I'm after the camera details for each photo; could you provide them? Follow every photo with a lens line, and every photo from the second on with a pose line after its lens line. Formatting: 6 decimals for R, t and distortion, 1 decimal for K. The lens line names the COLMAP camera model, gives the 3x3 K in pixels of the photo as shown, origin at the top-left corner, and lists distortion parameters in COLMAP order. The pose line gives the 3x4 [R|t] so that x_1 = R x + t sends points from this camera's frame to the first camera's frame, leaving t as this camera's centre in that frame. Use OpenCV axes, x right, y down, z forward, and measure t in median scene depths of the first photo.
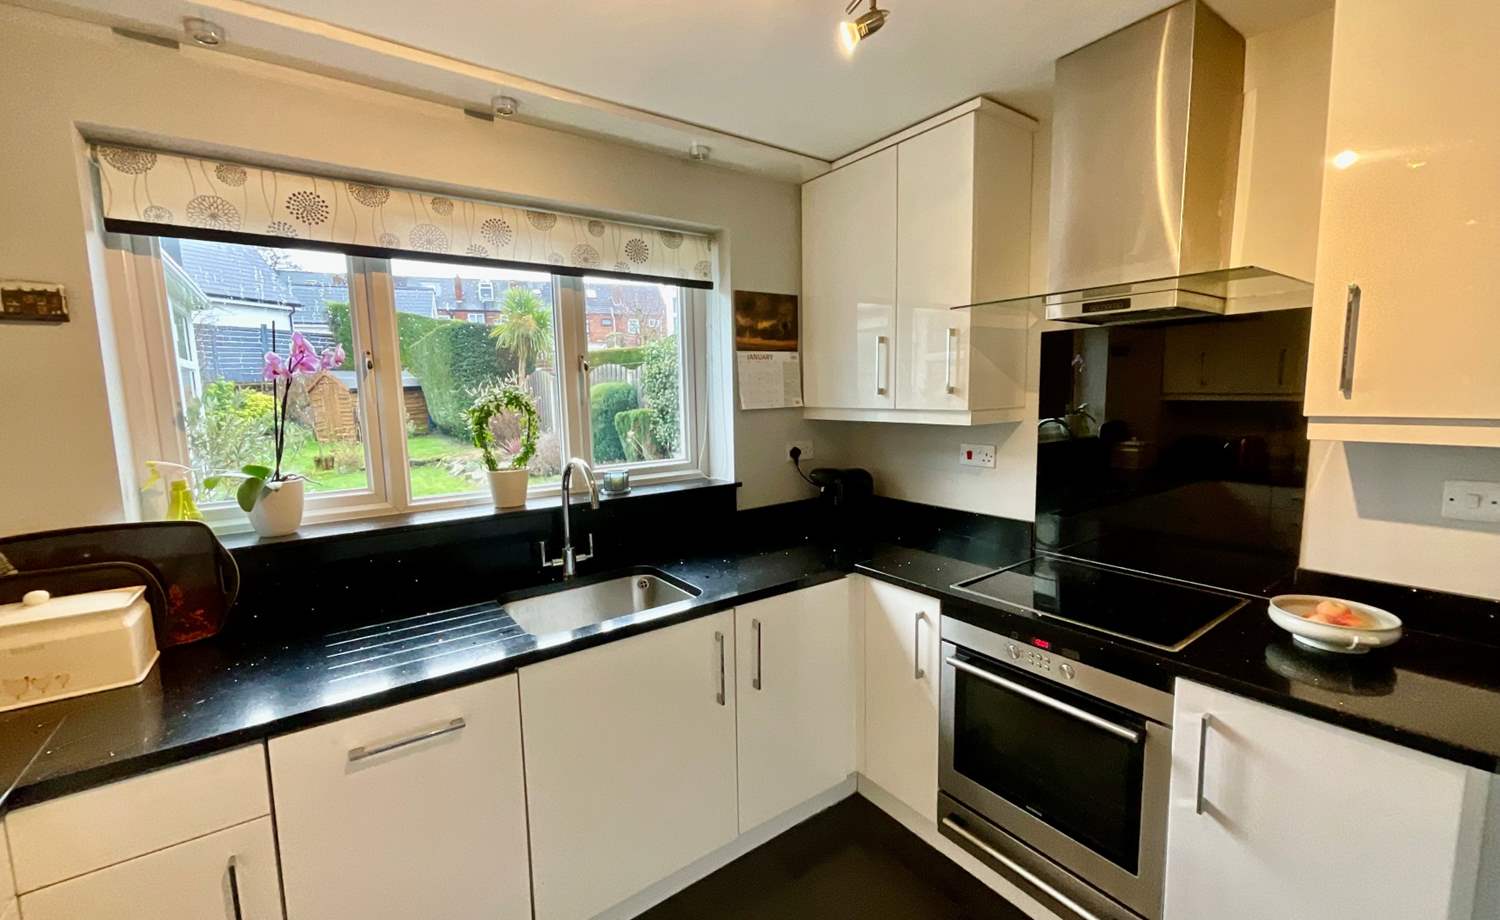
lens RADIAL K [[609.8, 0, 747.8], [0, 609.8, 462.5], [0, 0, 1]] dist [-0.001073, -0.000192]
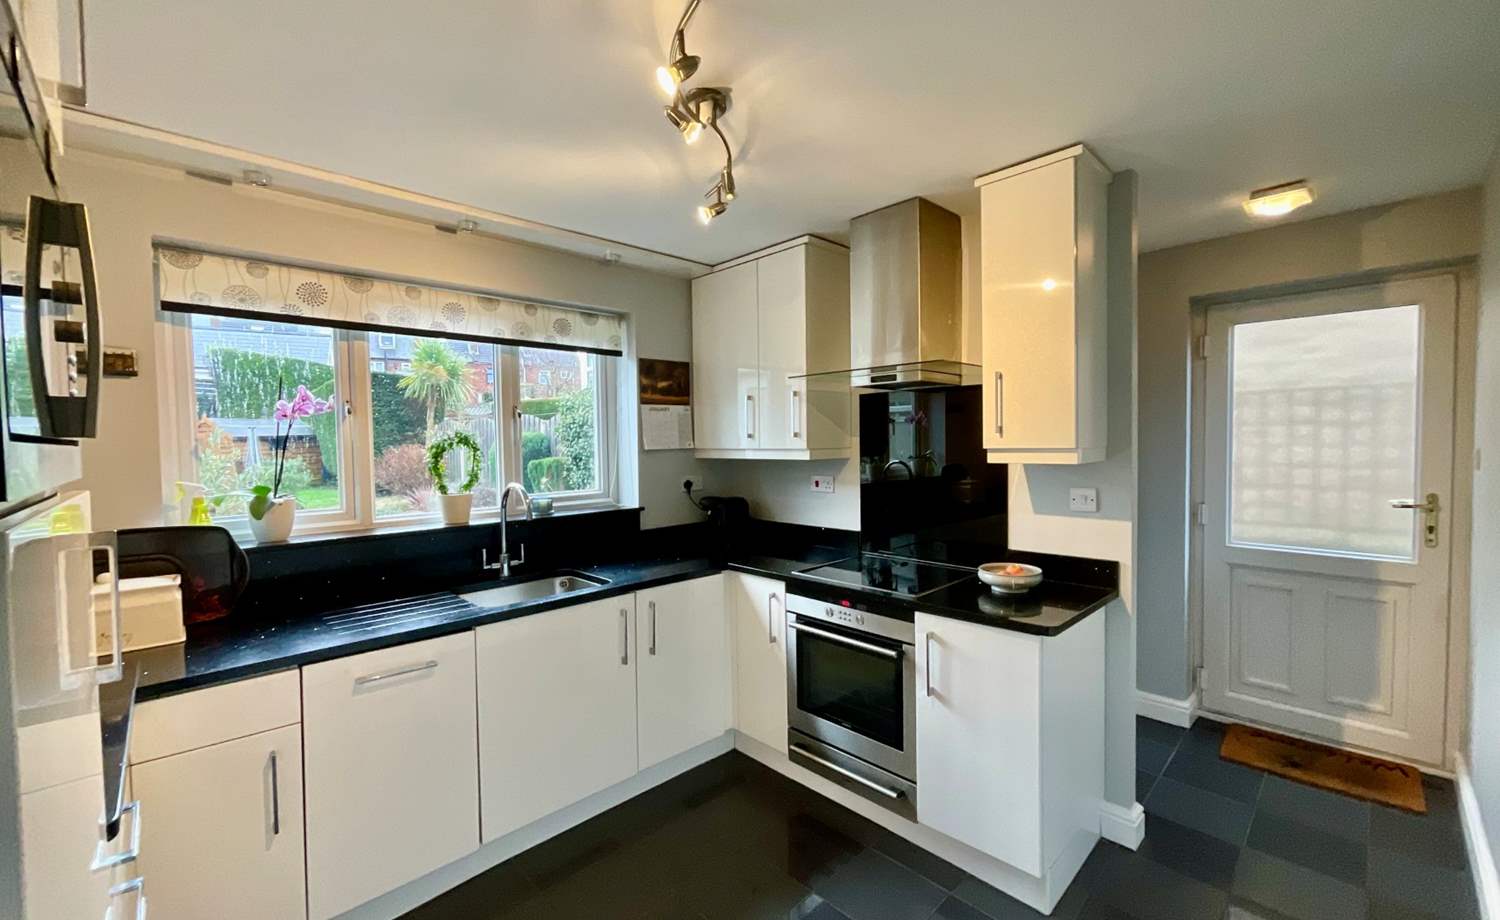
lens RADIAL K [[609.8, 0, 746.7], [0, 609.8, 461.6], [0, 0, 1]] dist [-0.001073, -0.000192]
pose [[0.990429, 0.001180, 0.138019, 0.034243], [0.010844, 0.996207, -0.086337, 0.066281], [-0.137598, 0.087008, 0.986659, -0.376431]]
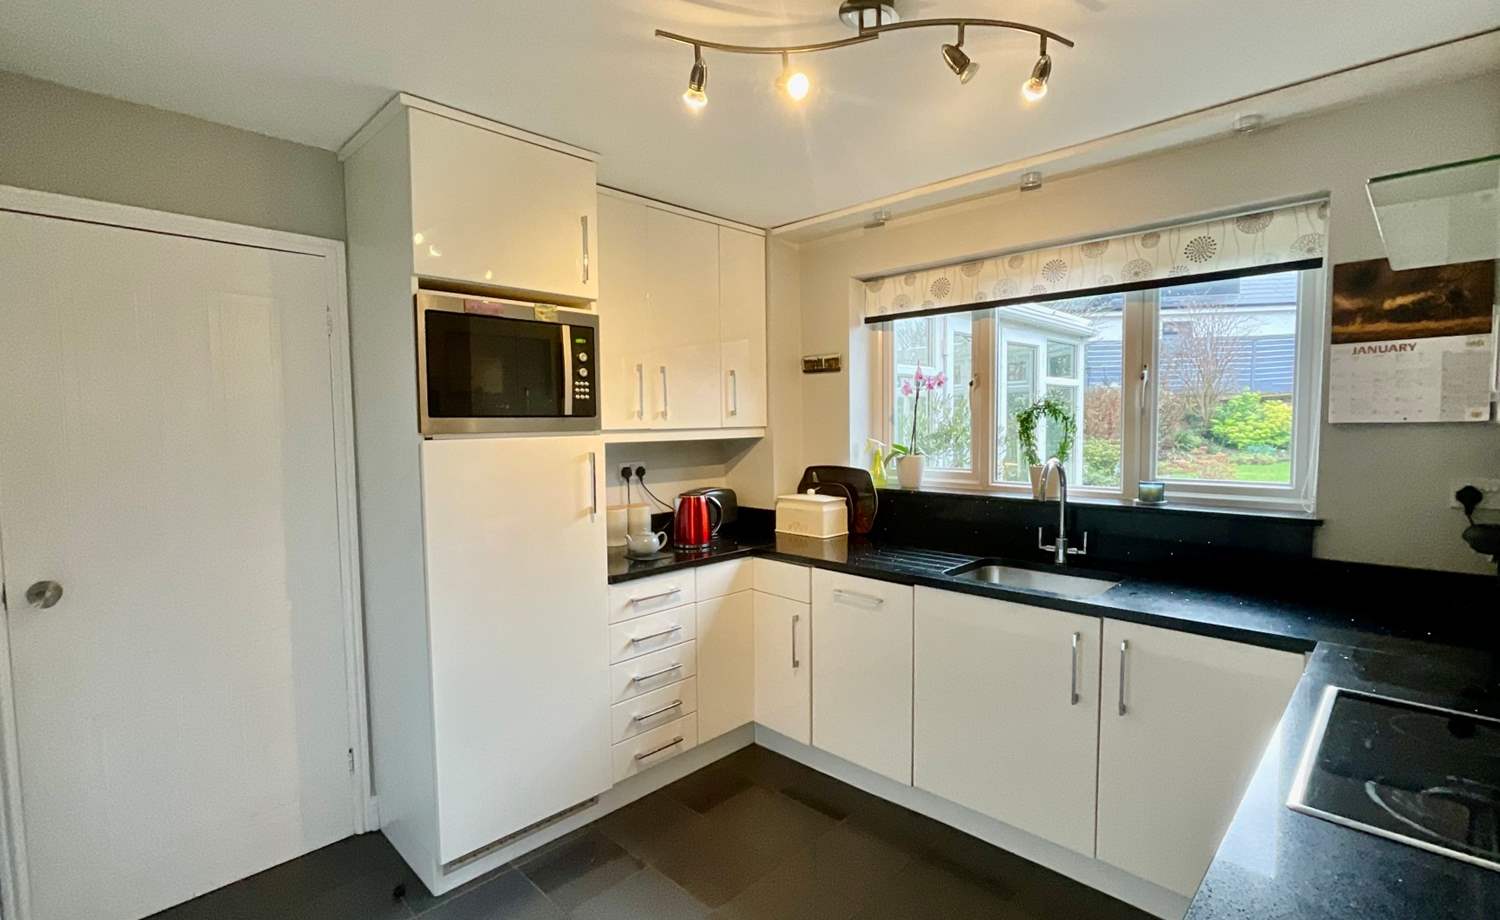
lens RADIAL K [[689.7, 0, 753.8], [0, 689.7, 462.4], [0, 0, 1]] dist [-0.002154, 0.001530]
pose [[0.168804, 0.079715, -0.982421, 0.922357], [-0.109427, 0.992078, 0.061697, -0.018344], [0.979556, 0.097089, 0.176190, 0.218202]]
